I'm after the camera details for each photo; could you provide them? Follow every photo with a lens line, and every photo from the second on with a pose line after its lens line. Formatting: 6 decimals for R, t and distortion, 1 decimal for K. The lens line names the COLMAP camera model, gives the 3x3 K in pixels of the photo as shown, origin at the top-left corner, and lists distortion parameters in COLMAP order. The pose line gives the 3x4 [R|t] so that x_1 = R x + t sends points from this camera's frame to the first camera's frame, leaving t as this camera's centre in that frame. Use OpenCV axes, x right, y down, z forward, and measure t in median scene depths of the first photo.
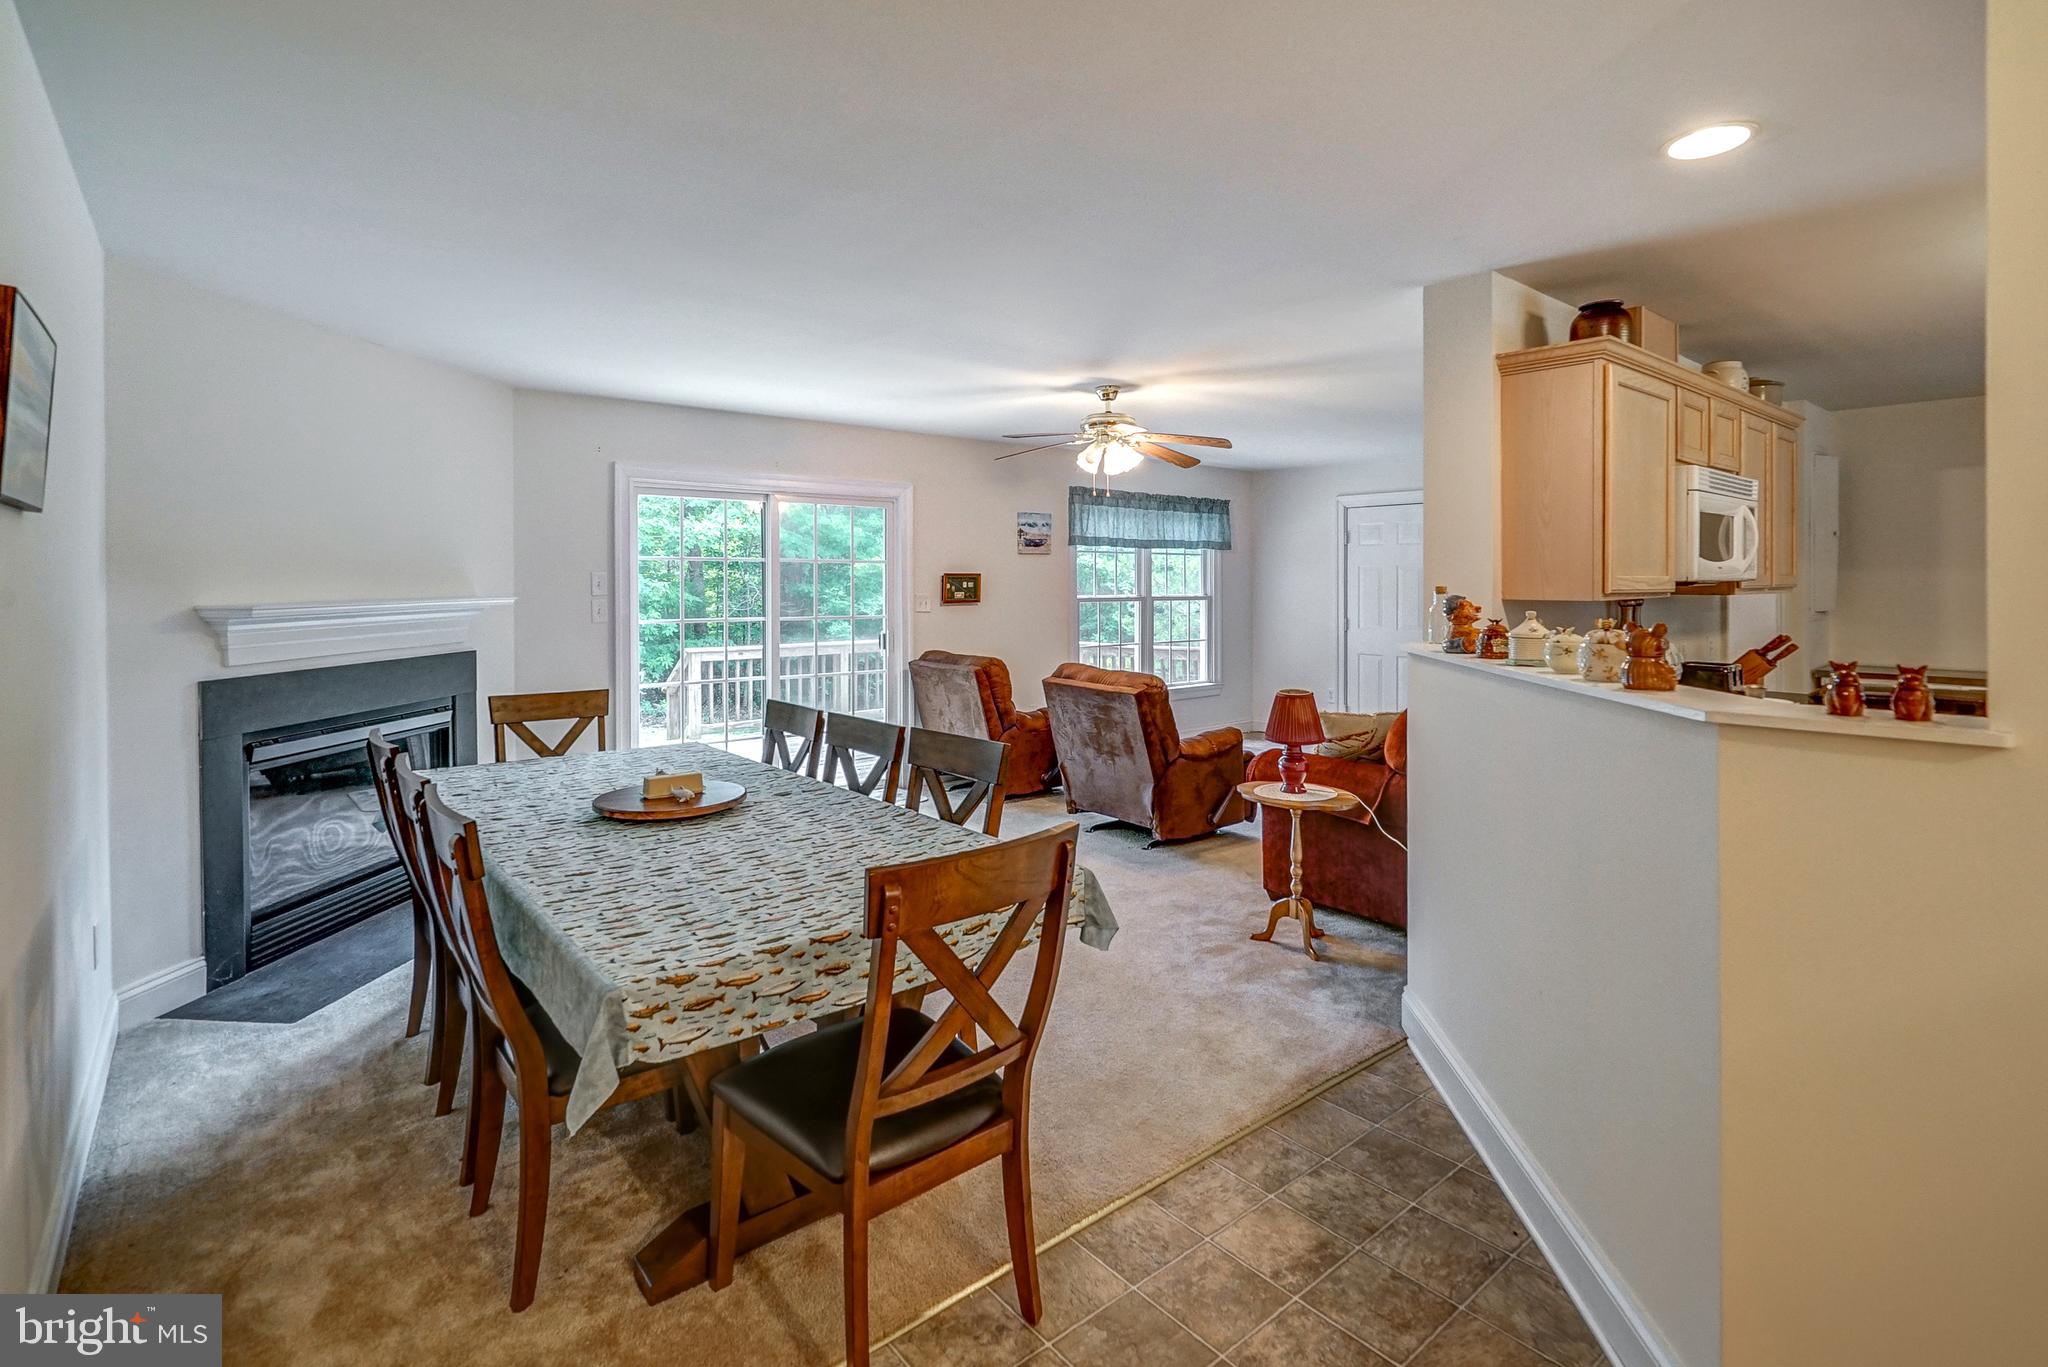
lens RADIAL K [[967.0, 0, 1026.1], [0, 967.0, 592.4], [0, 0, 1]] dist [-0.008627, 0.001762]
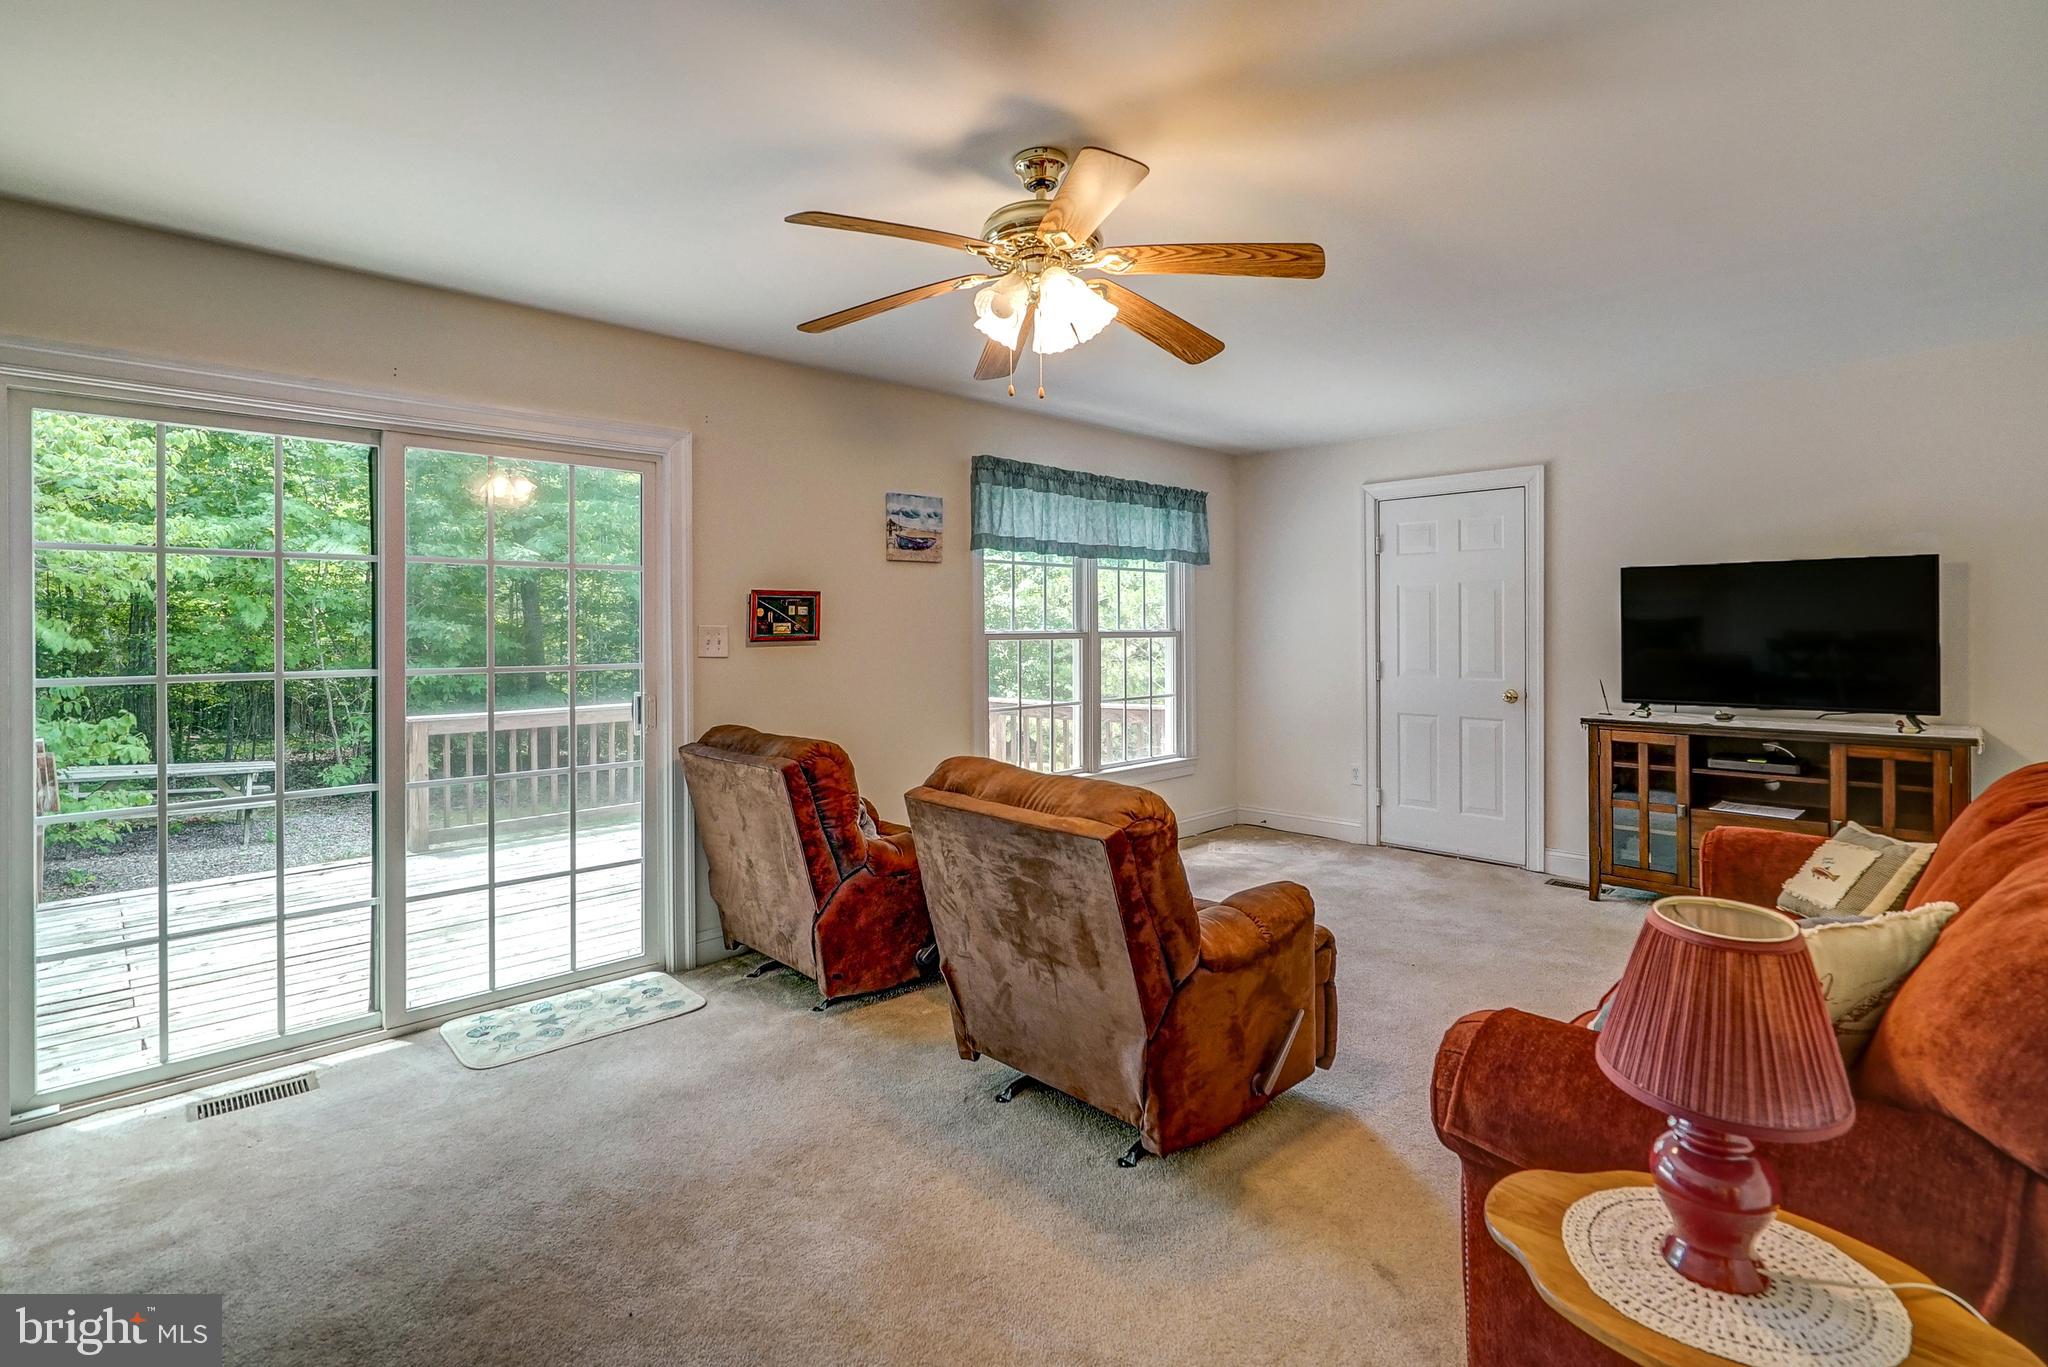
lens RADIAL K [[980.1, 0, 1025.7], [0, 980.1, 630.4], [0, 0, 1]] dist [-0.000130, 0.000157]
pose [[0.996523, -0.005956, 0.083107, 0.038408], [0.006620, 0.999948, -0.007713, 0.013443], [-0.083057, 0.008237, 0.996511, 0.527169]]
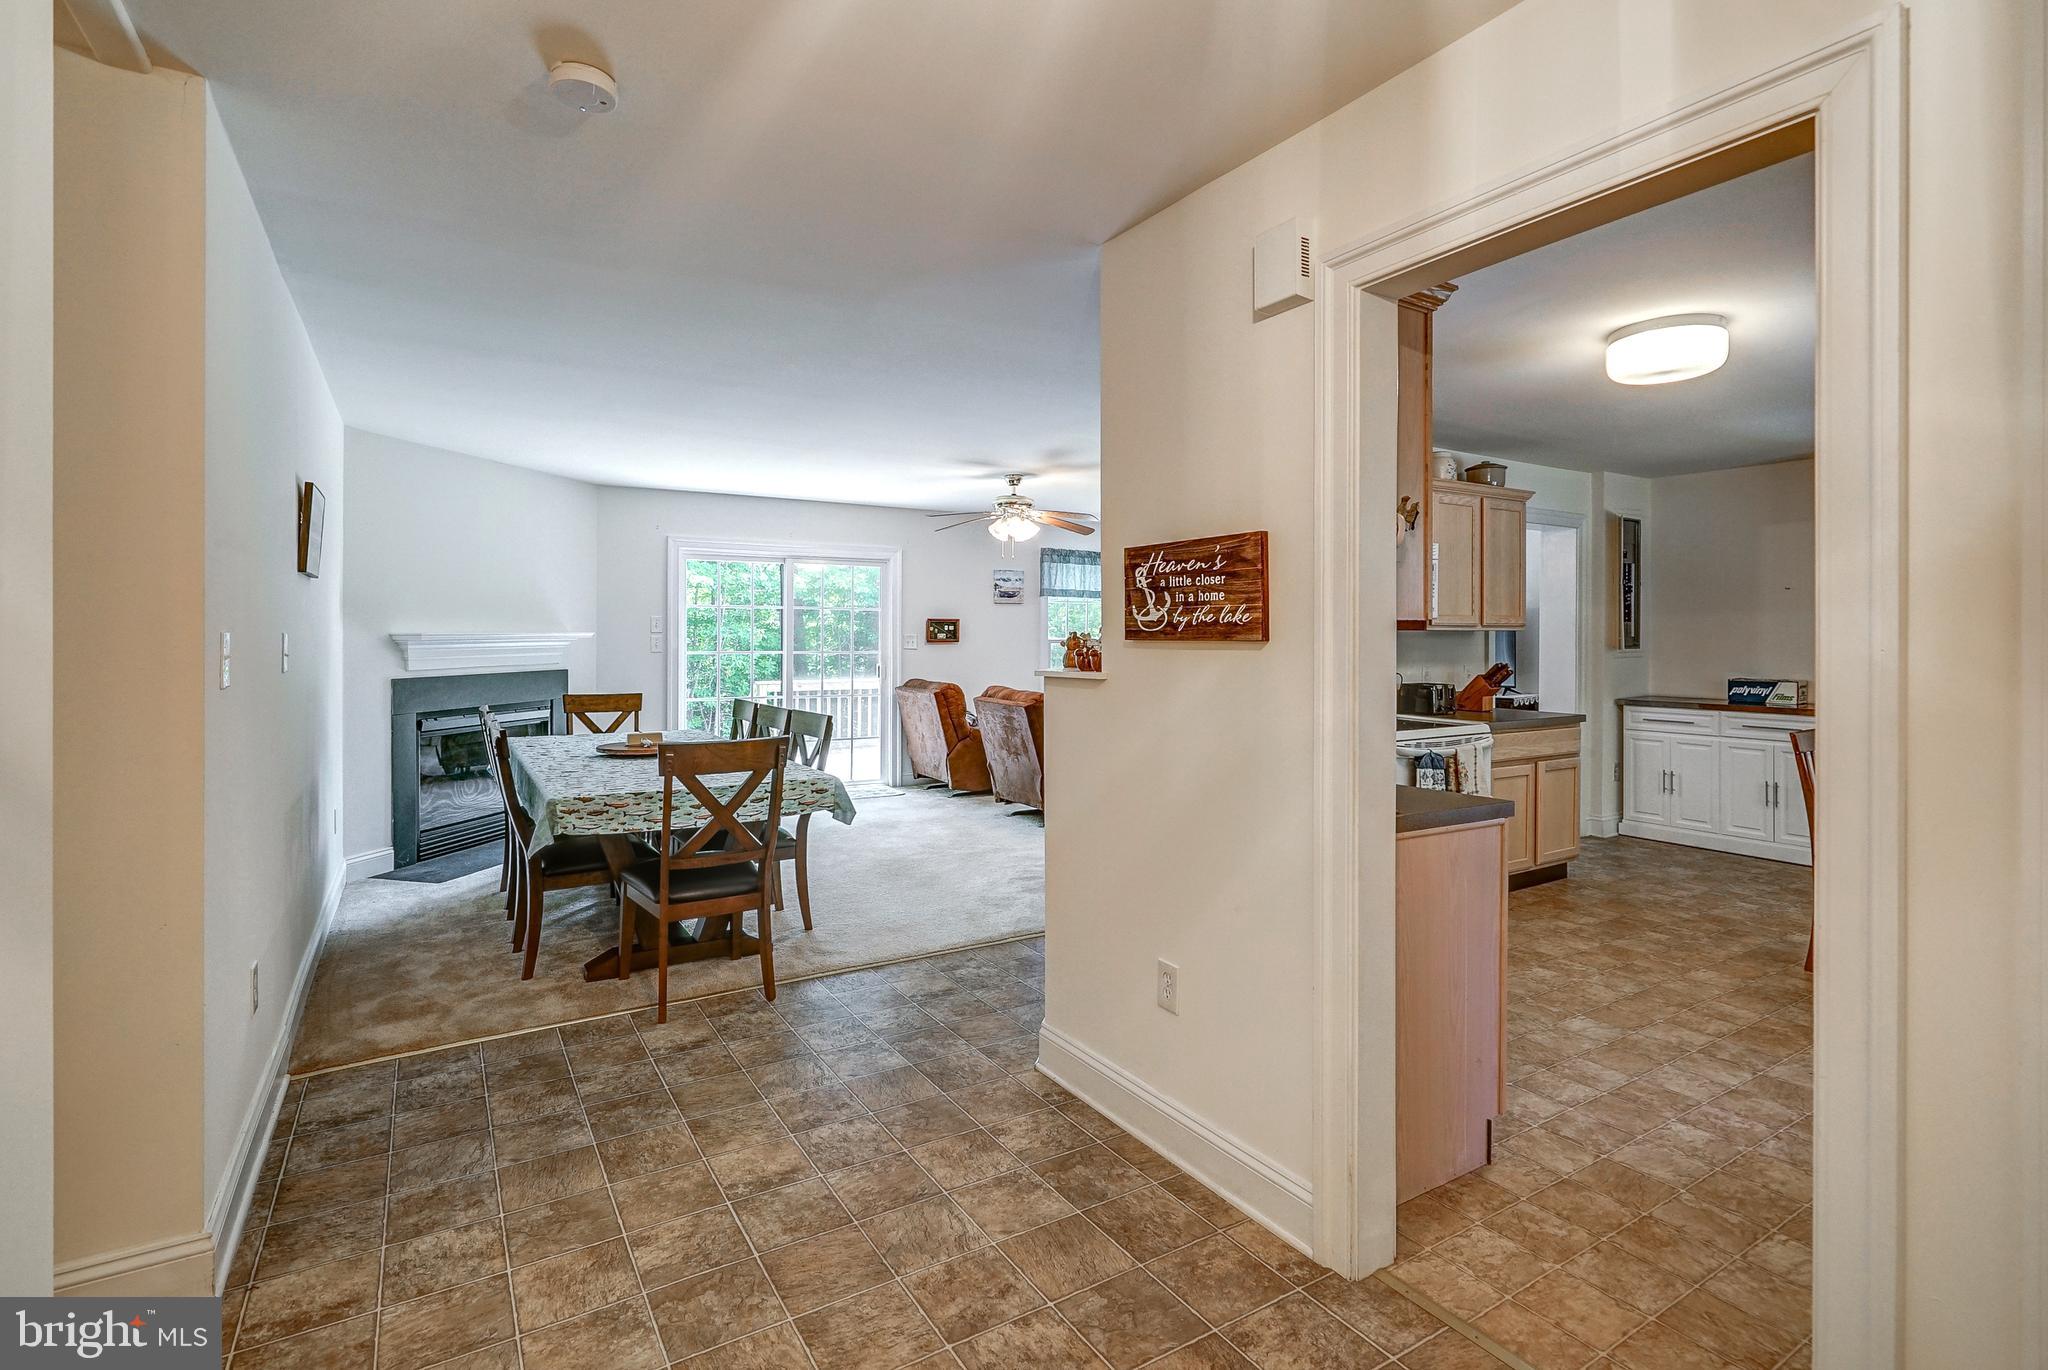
lens RADIAL K [[951.4, 0, 995.7], [0, 951.4, 641.6], [0, 0, 1]] dist [0.001022, -0.000123]
pose [[0.987507, 0.004286, -0.157516, 0.260023], [-0.004920, 0.999981, -0.003634, 0.018870], [0.157497, 0.004363, 0.987510, -0.277711]]
